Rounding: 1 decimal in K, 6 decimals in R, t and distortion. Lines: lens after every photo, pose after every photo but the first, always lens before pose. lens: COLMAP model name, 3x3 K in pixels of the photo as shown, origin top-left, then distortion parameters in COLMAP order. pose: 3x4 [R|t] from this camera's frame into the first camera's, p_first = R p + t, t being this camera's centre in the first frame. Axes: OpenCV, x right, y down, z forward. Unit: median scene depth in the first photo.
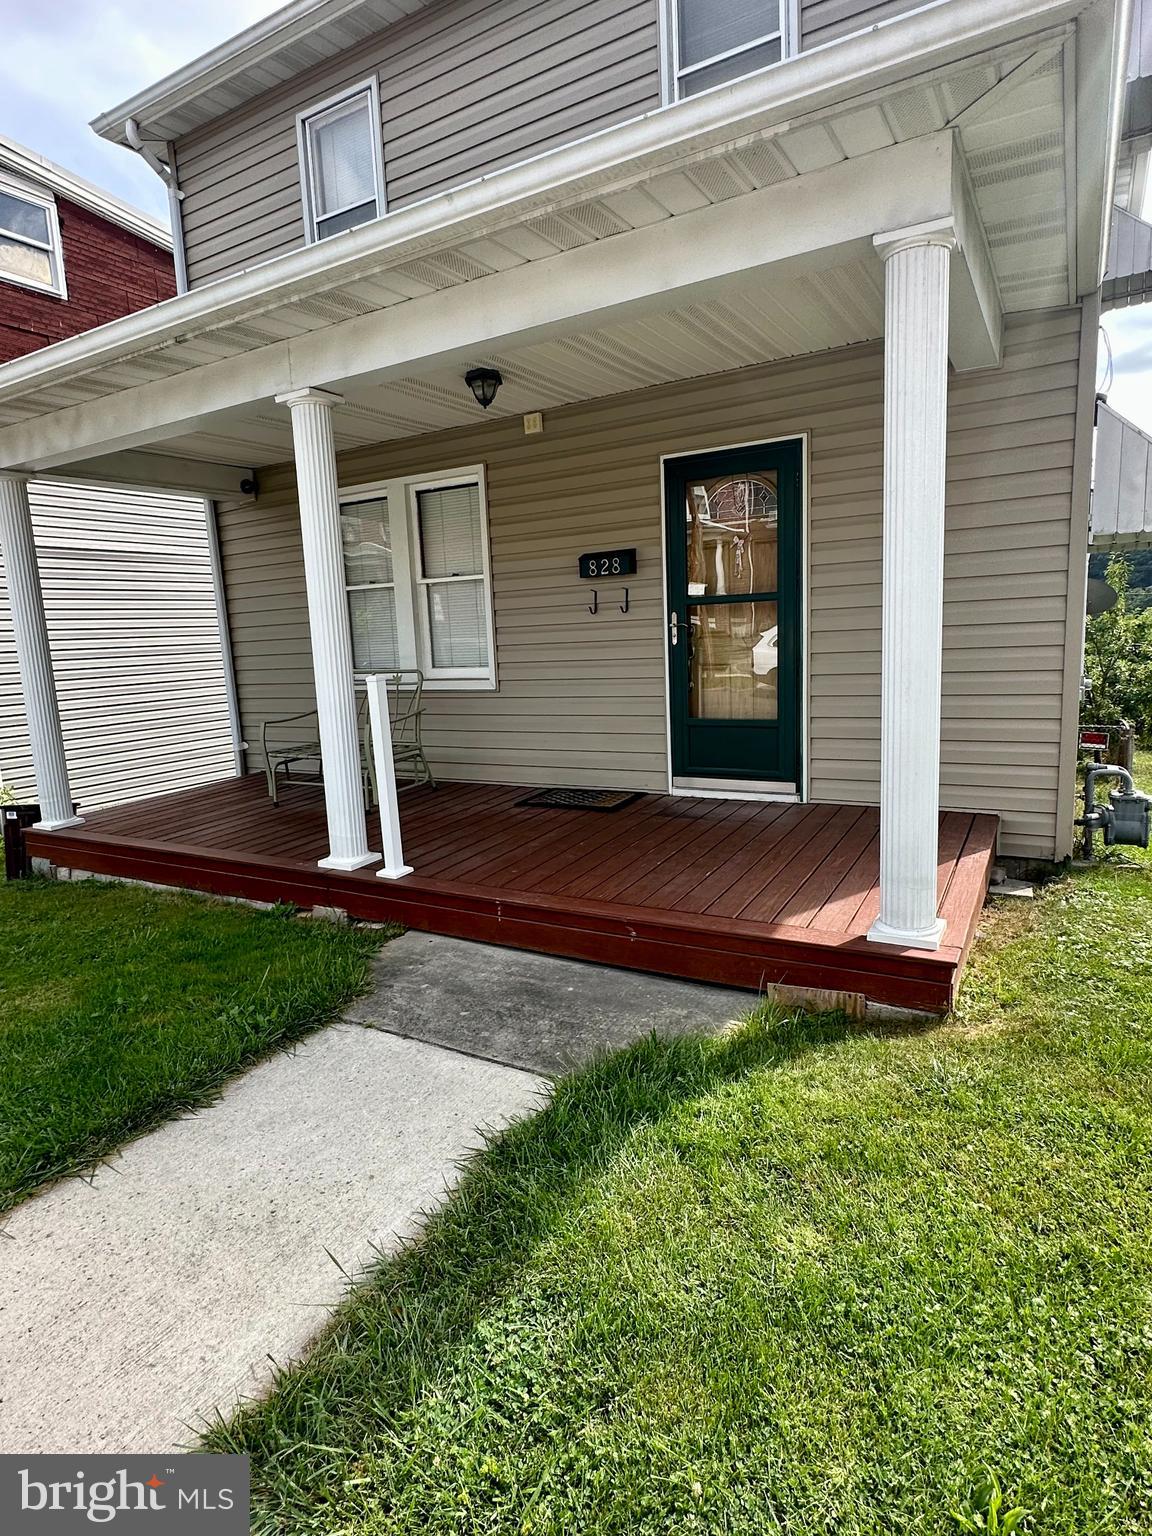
lens RADIAL K [[837.0, 0, 576.0], [0, 837.0, 768.0], [0, 0, 1]] dist [0.000349, -0.000805]
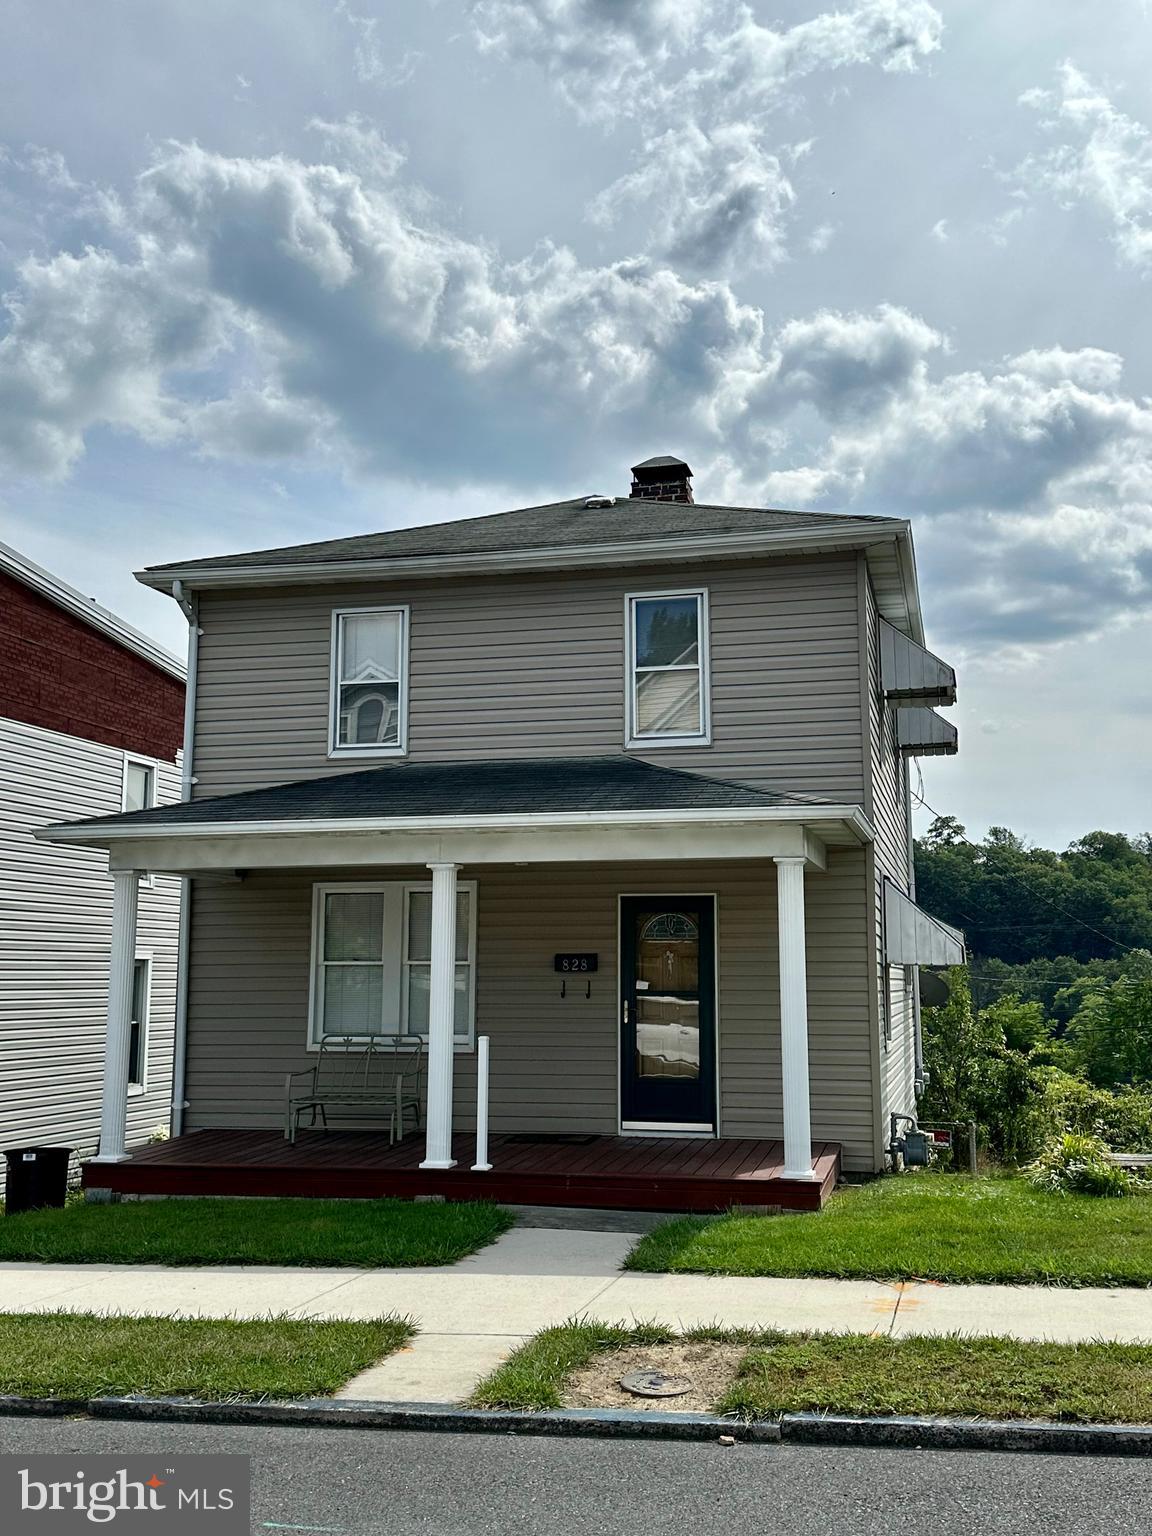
lens RADIAL K [[1543.1, 0, 576.0], [0, 1543.1, 768.0], [0, 0, 1]] dist [0.123181, -0.001910]
pose [[0.958311, 0.085685, 0.272578, -0.712447], [-0.000440, 0.954417, -0.298475, 0.221911], [-0.285728, 0.285912, 0.914666, -1.491604]]
